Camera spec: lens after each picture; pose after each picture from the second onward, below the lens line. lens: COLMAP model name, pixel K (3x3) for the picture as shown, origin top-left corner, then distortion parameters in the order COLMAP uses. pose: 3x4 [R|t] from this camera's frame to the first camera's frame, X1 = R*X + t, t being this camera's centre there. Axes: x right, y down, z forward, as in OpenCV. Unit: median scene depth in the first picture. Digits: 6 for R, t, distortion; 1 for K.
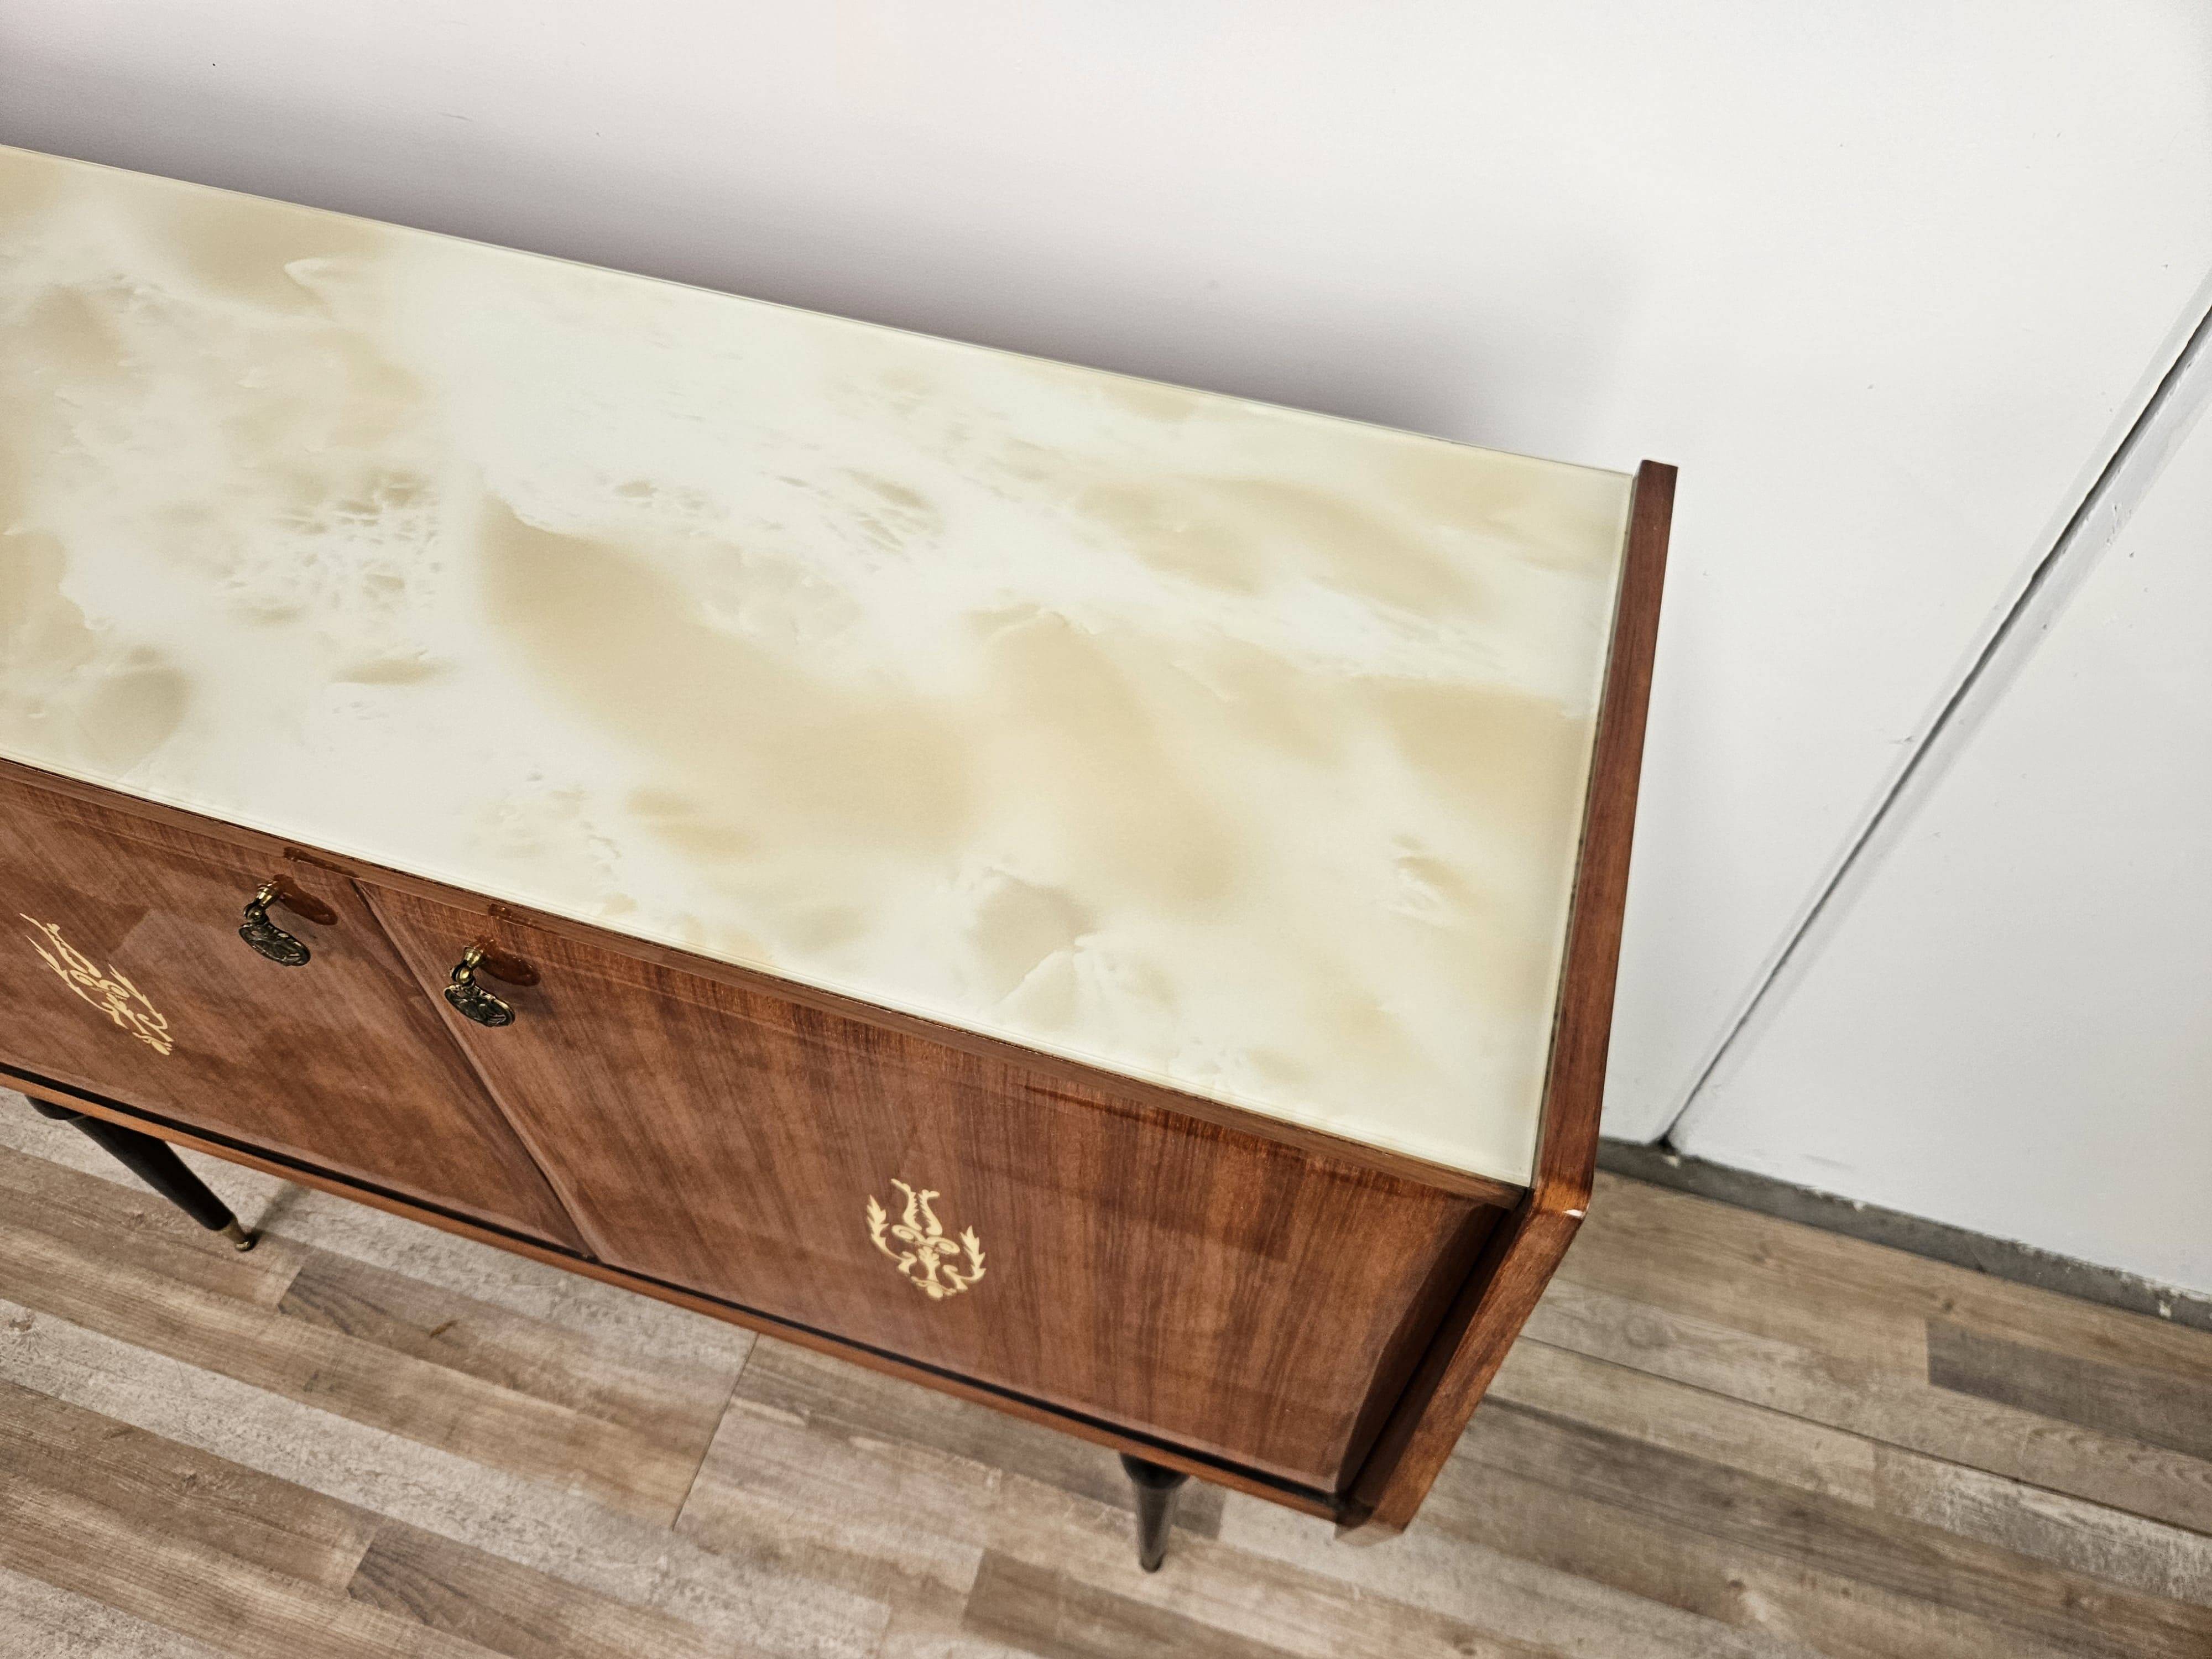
lens RADIAL K [[1509.9, 0, 1093.4], [0, 1509.9, 824.7], [0, 0, 1]] dist [0.047466, -0.050169]
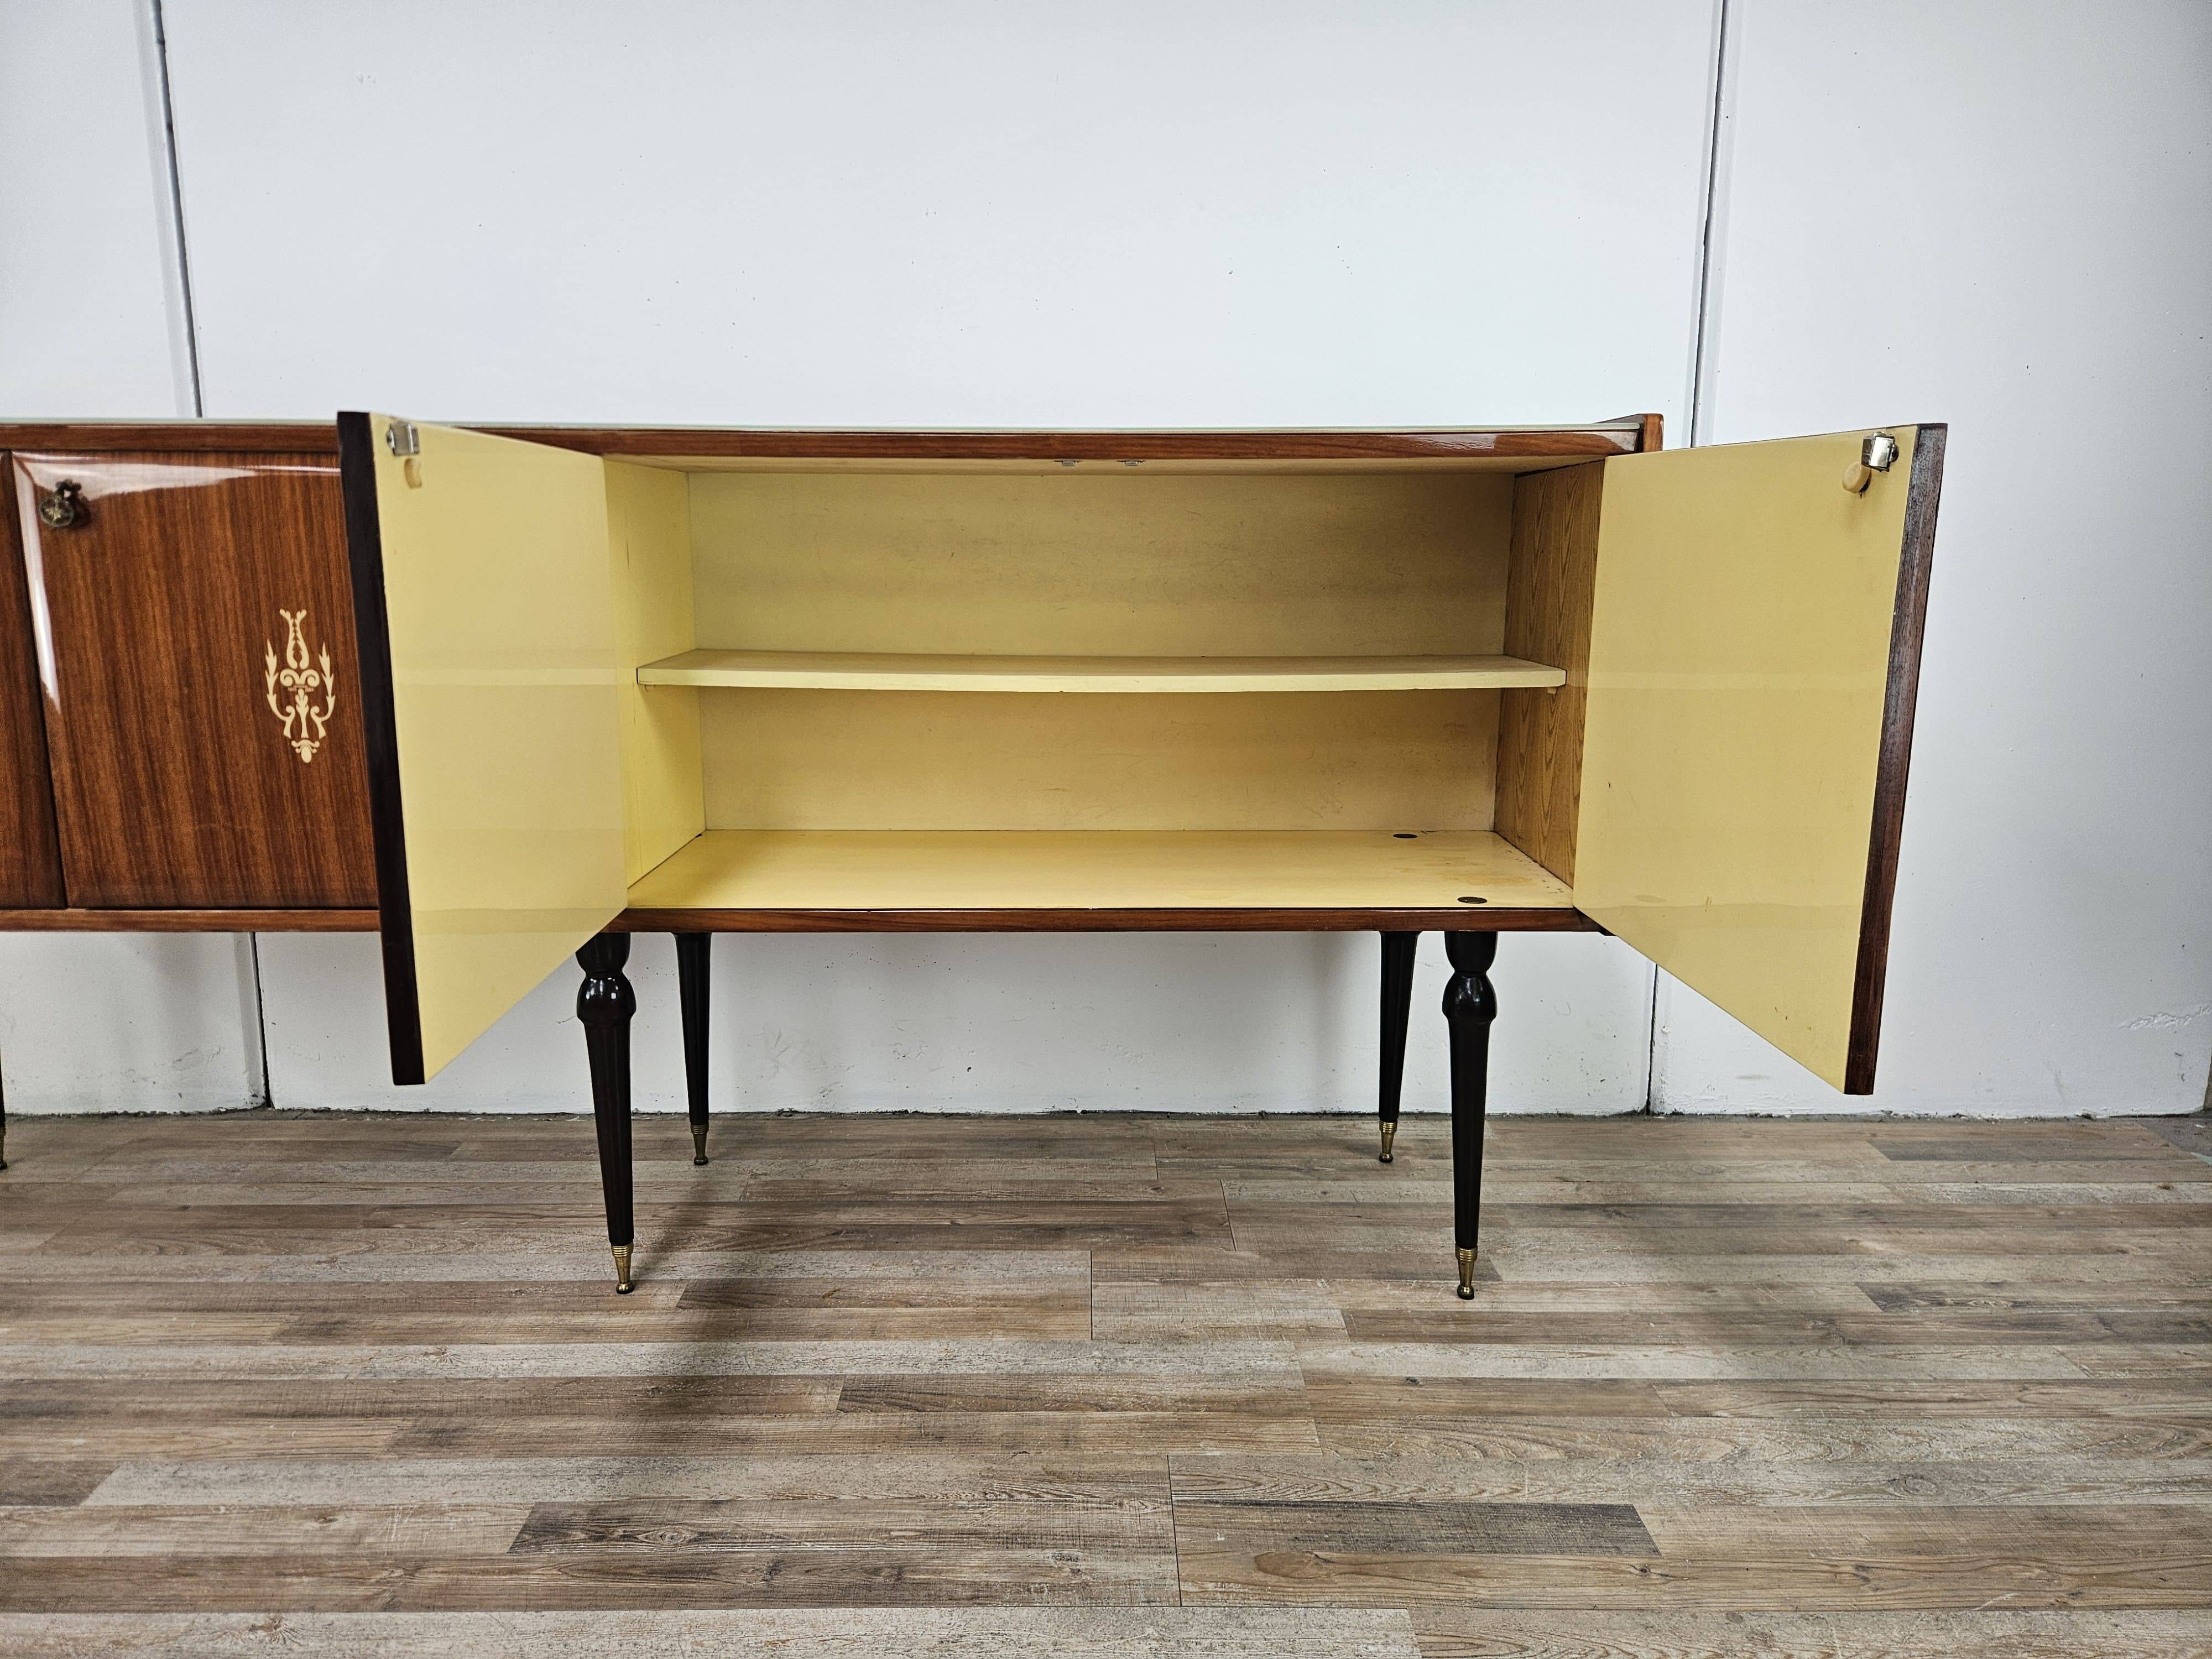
lens RADIAL K [[1491.9, 0, 1095.0], [0, 1491.9, 820.8], [0, 0, 1]] dist [0.065838, -0.059960]
pose [[0.955339, -0.066158, 0.288013, -0.563561], [0.239252, 0.745219, -0.622420, 0.857738], [-0.173455, 0.663529, 0.727765, -0.110201]]
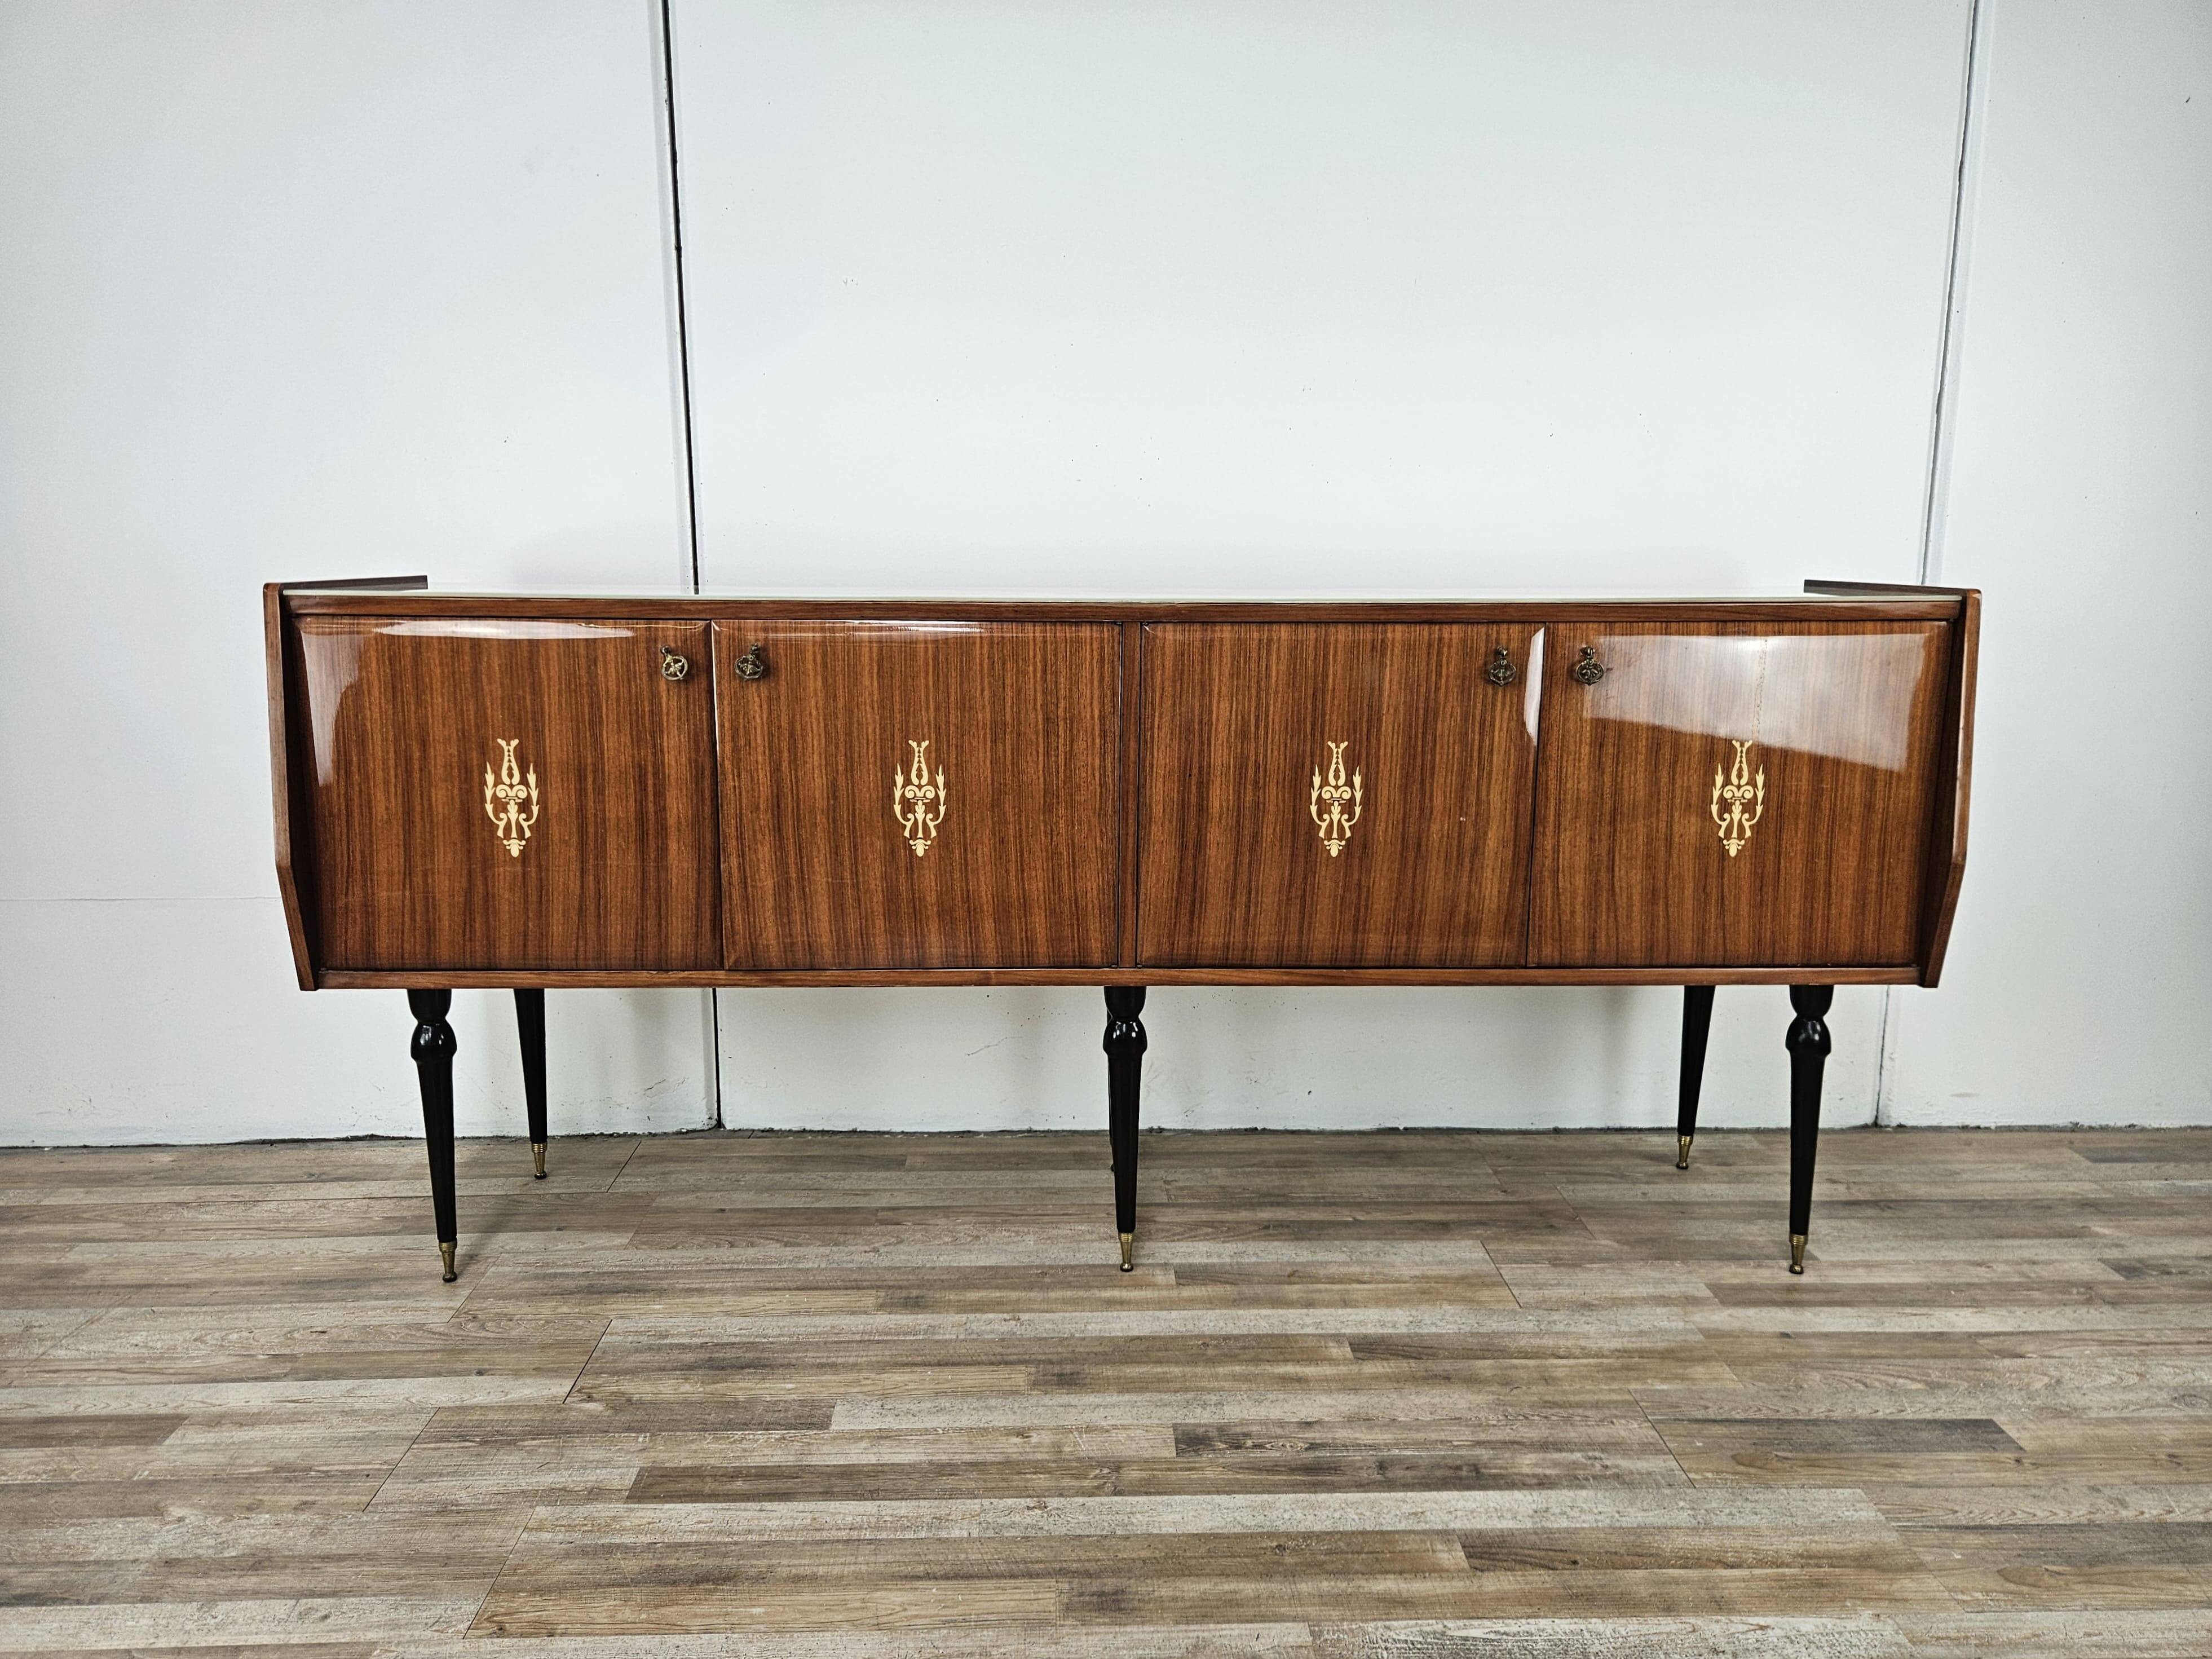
lens RADIAL K [[1526.3, 0, 1106.7], [0, 1526.3, 812.4], [0, 0, 1]] dist [0.061118, -0.059480]
pose [[0.947635, -0.065704, 0.312524, -1.066457], [0.257561, 0.735824, -0.626279, 0.914974], [-0.188814, 0.673978, 0.714215, -0.320308]]
